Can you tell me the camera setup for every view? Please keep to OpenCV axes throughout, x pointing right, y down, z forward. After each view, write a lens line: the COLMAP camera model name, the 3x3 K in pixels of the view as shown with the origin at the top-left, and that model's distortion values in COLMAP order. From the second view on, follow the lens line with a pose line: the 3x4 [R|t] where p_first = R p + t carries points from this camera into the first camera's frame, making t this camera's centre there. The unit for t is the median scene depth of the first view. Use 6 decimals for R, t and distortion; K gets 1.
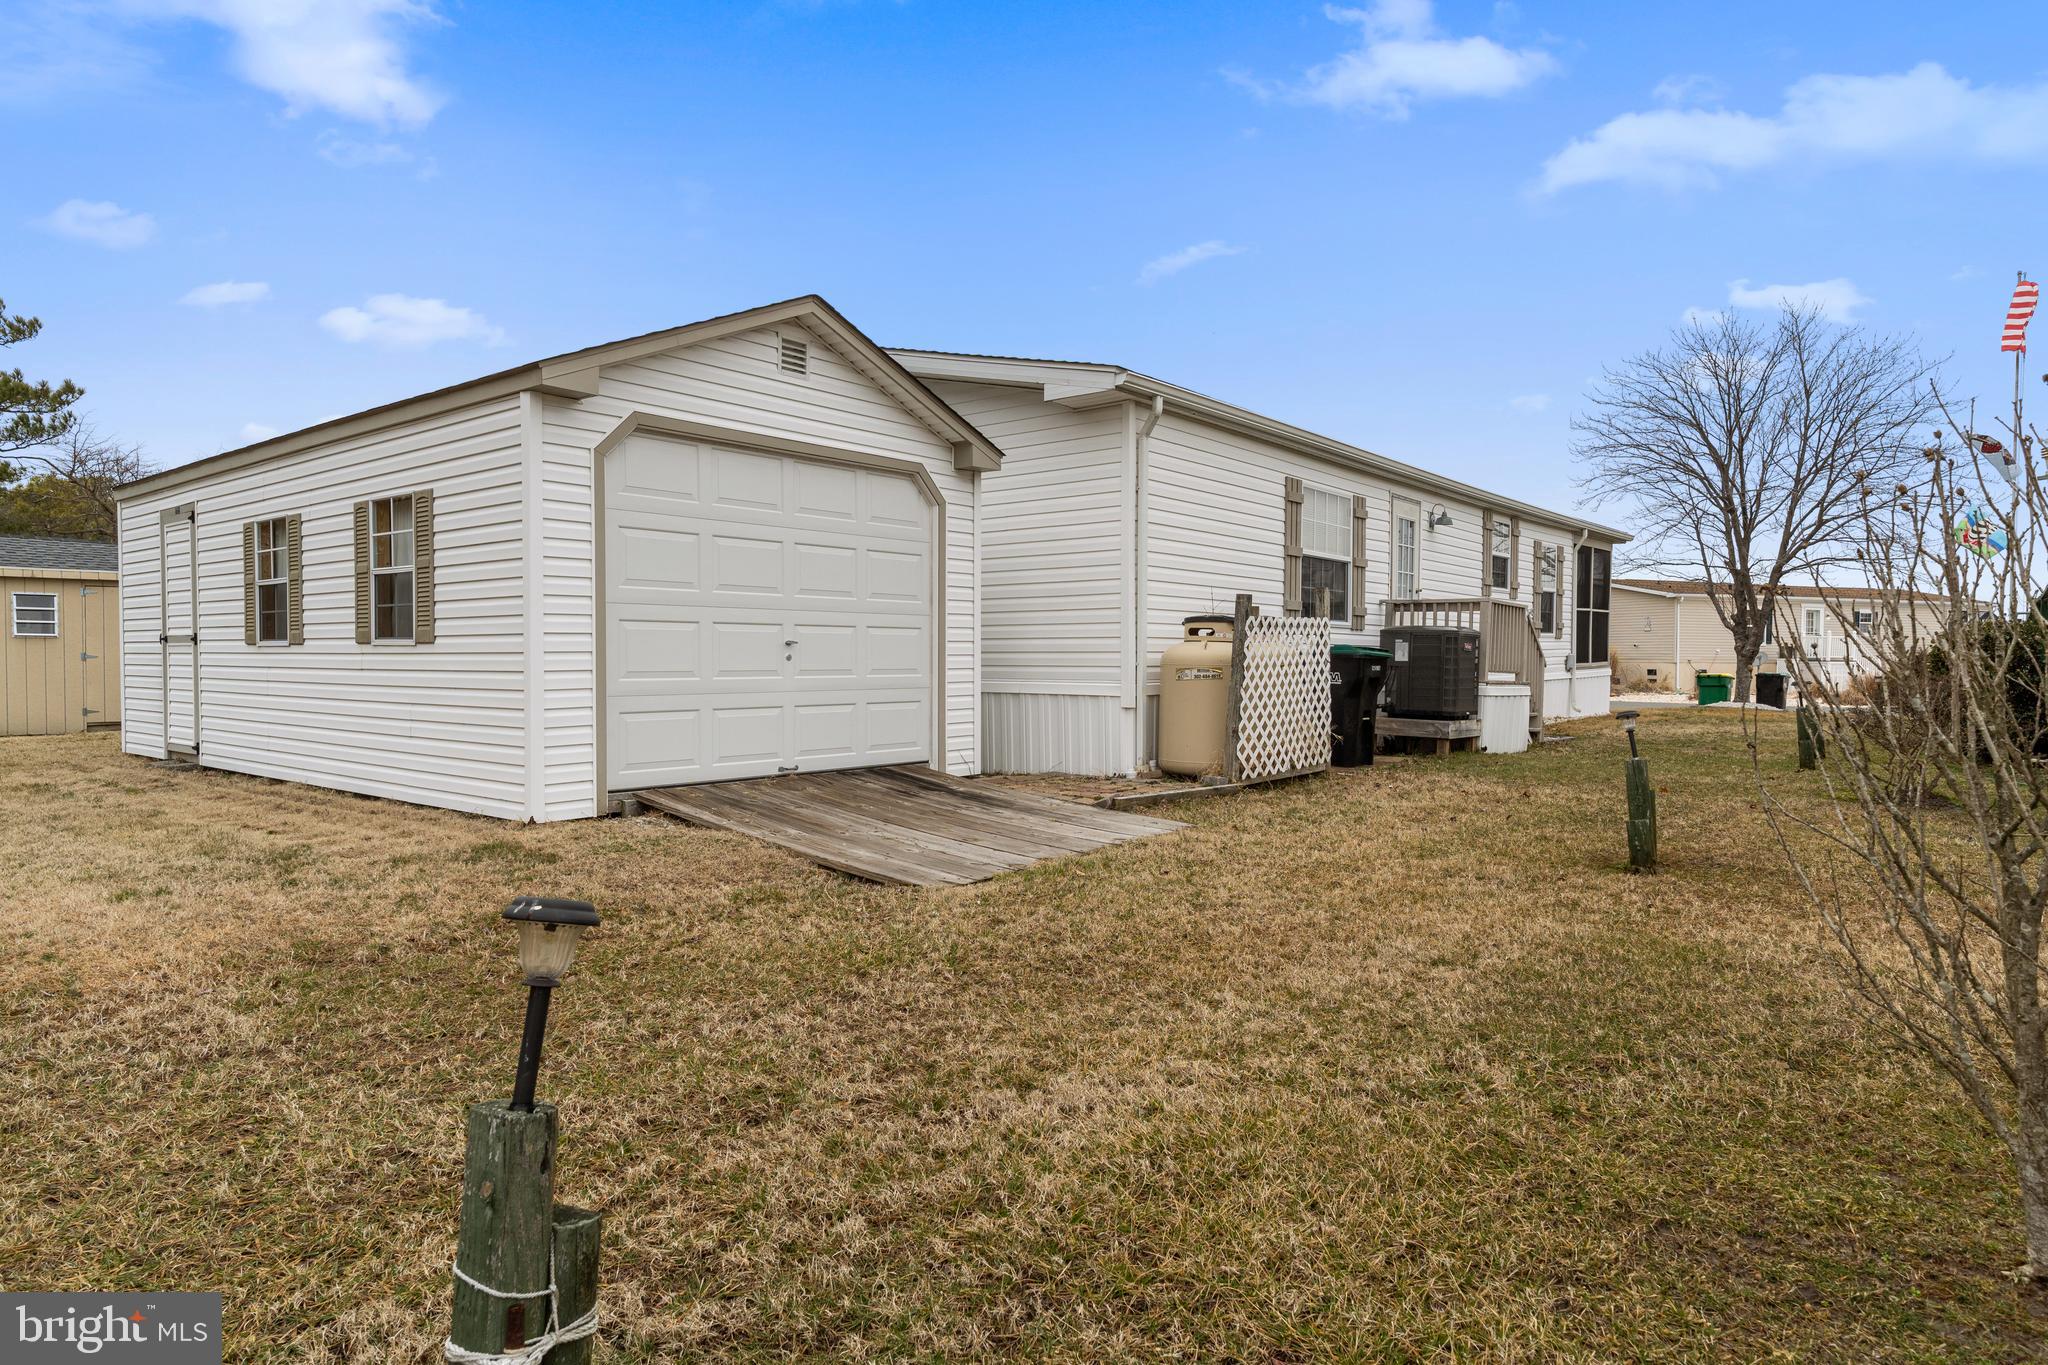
lens RADIAL K [[1208.6, 0, 1024.8], [0, 1208.6, 680.1], [0, 0, 1]] dist [0.000300, 0.000017]
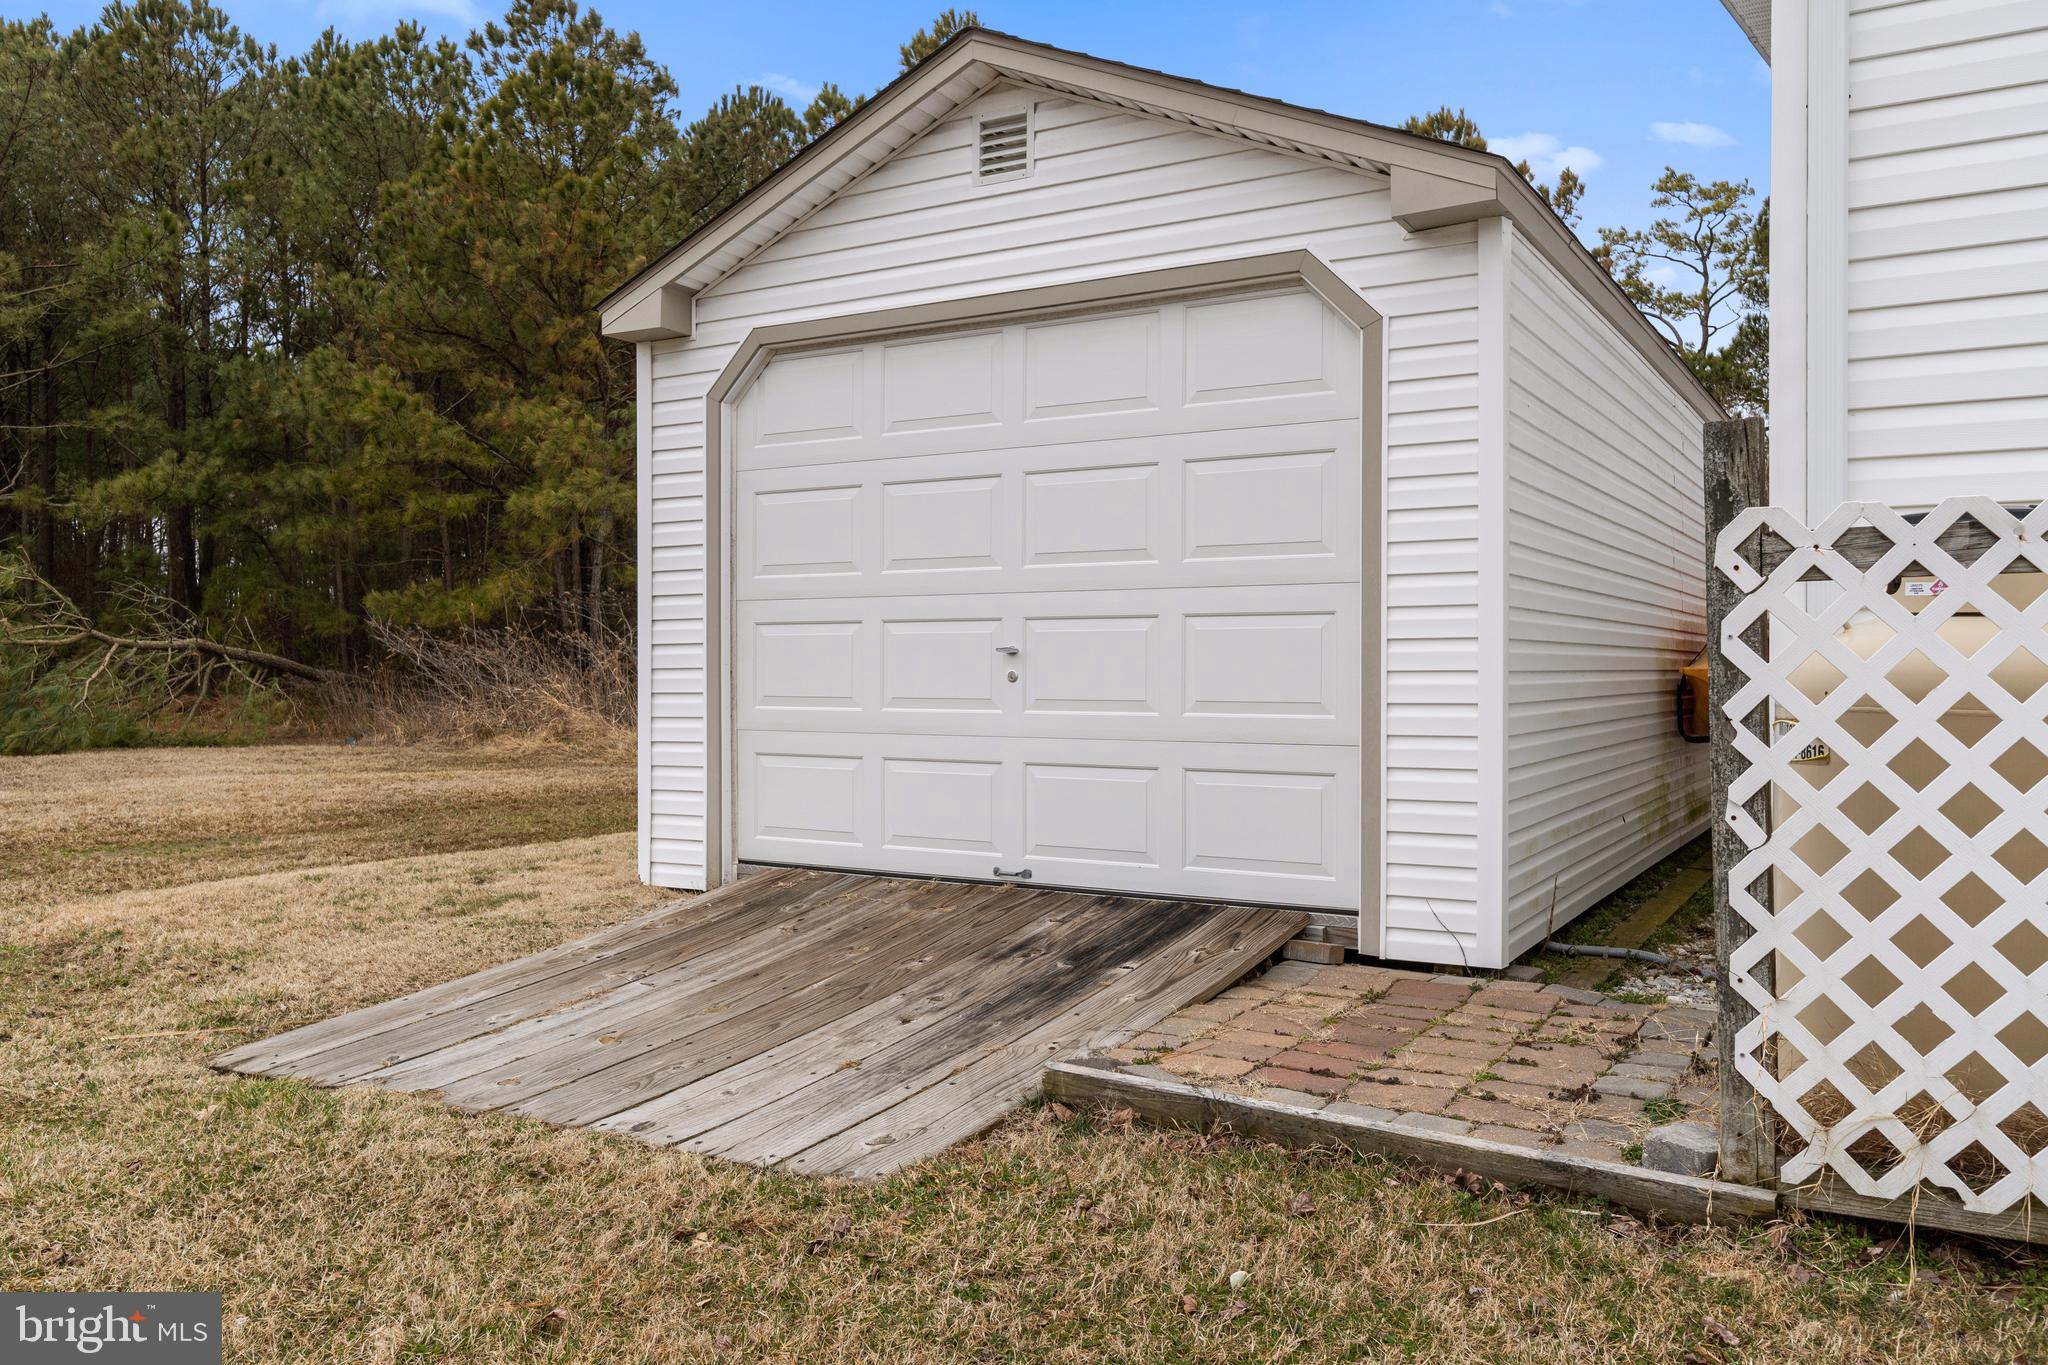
lens RADIAL K [[1550.2, 0, 1025.2], [0, 1550.2, 681.4], [0, 0, 1]] dist [-0.005598, -0.005722]
pose [[0.144980, 0.005048, -0.989422, 0.517189], [-0.019855, 0.999800, 0.002192, -0.017956], [0.989235, 0.019327, 0.145052, 0.888446]]
